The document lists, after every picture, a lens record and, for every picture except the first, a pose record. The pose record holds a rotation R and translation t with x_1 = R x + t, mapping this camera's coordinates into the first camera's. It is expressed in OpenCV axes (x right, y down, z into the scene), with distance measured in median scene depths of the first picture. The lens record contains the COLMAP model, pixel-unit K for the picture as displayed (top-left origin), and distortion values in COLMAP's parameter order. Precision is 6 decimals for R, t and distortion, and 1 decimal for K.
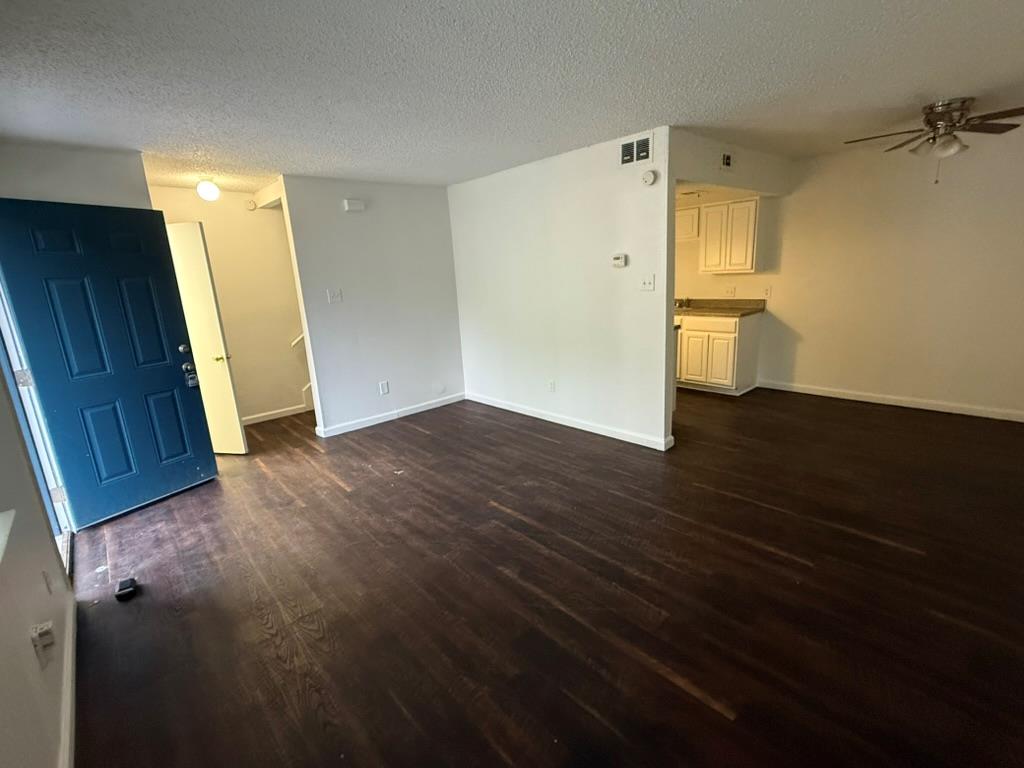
lens RADIAL K [[474.3, 0, 513.9], [0, 474.3, 385.2], [0, 0, 1]] dist [-0.004238, 0.001678]
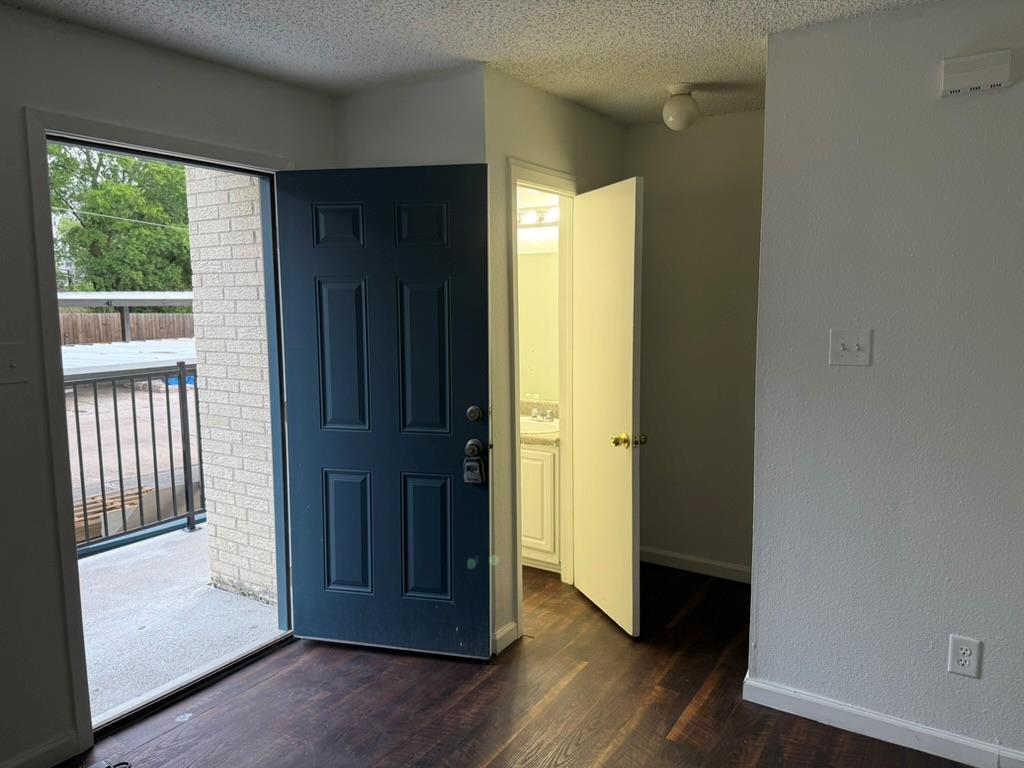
lens RADIAL K [[721.6, 0, 519.4], [0, 721.6, 388.5], [0, 0, 1]] dist [0.042216, -0.046363]
pose [[0.265692, 0.172691, -0.948465, 0.083518], [-0.238585, 0.965000, 0.108868, -0.180540], [0.934069, 0.197364, 0.297594, 0.698503]]
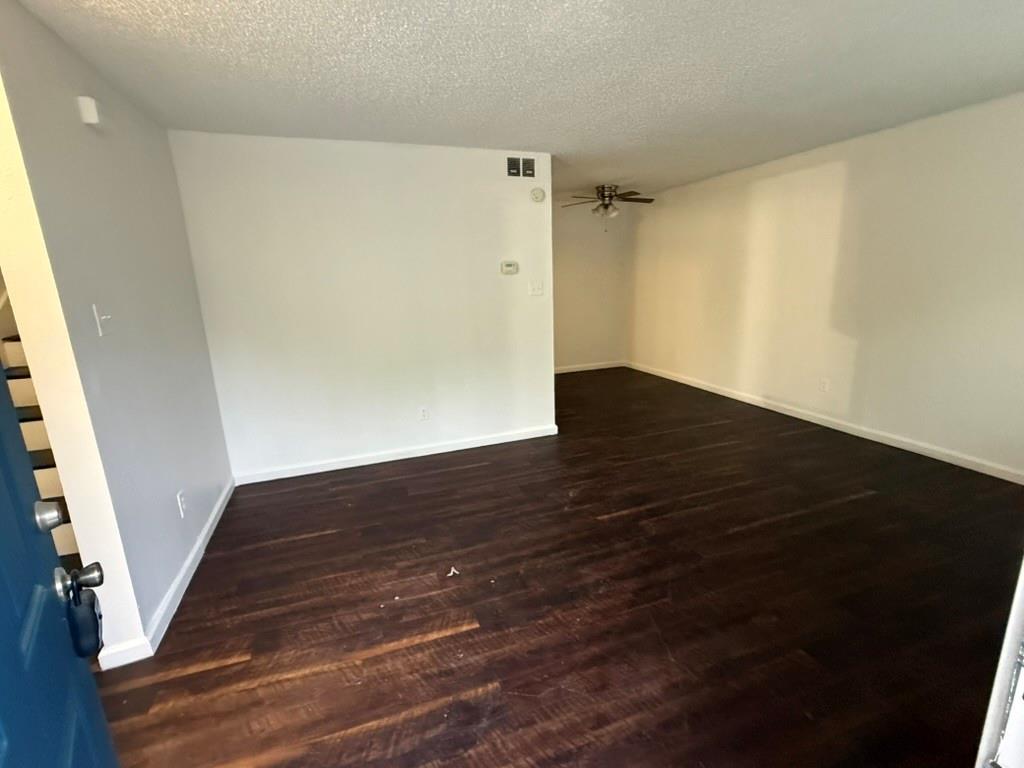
lens RADIAL K [[474.3, 0, 508.8], [0, 474.3, 383.5], [0, 0, 1]] dist [-0.004238, 0.001678]
pose [[0.380696, -0.166399, 0.909606, -0.718689], [0.234516, 0.968889, 0.079092, -0.093355], [-0.894468, 0.183207, 0.407875, 0.588050]]
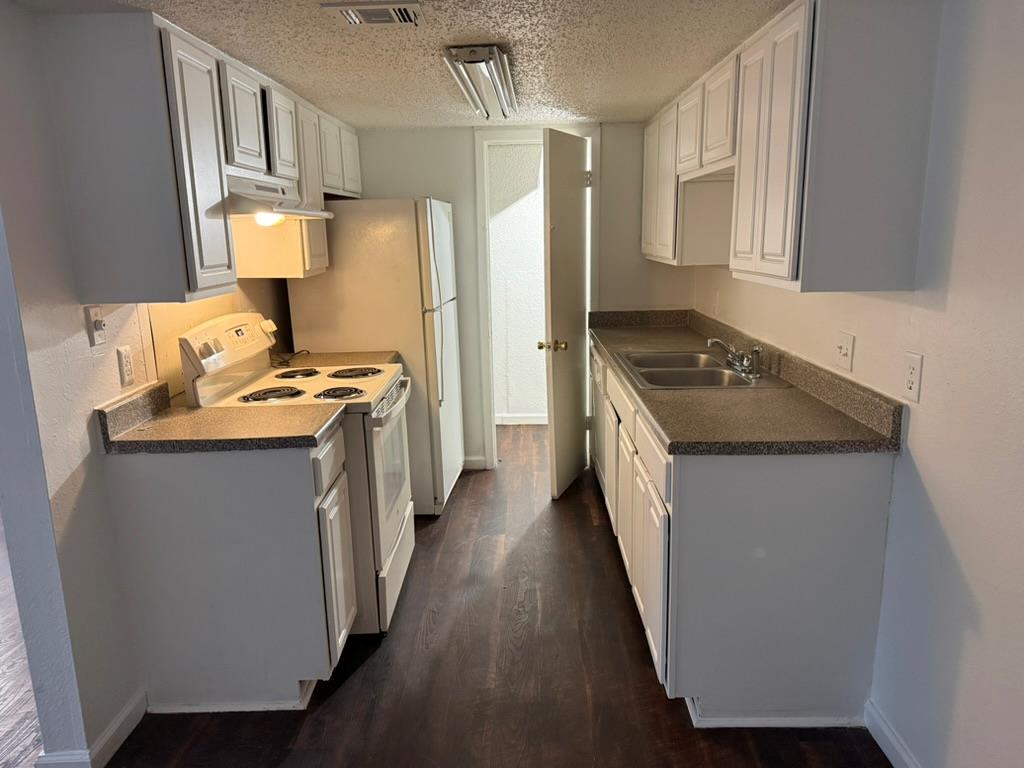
lens RADIAL K [[721.6, 0, 516.8], [0, 721.6, 383.6], [0, 0, 1]] dist [0.042216, -0.046363]
pose [[0.727600, 0.180938, -0.661710, 0.840240], [-0.182860, 0.980844, 0.067133, -0.240666], [0.661182, 0.072155, 0.746748, 0.786374]]
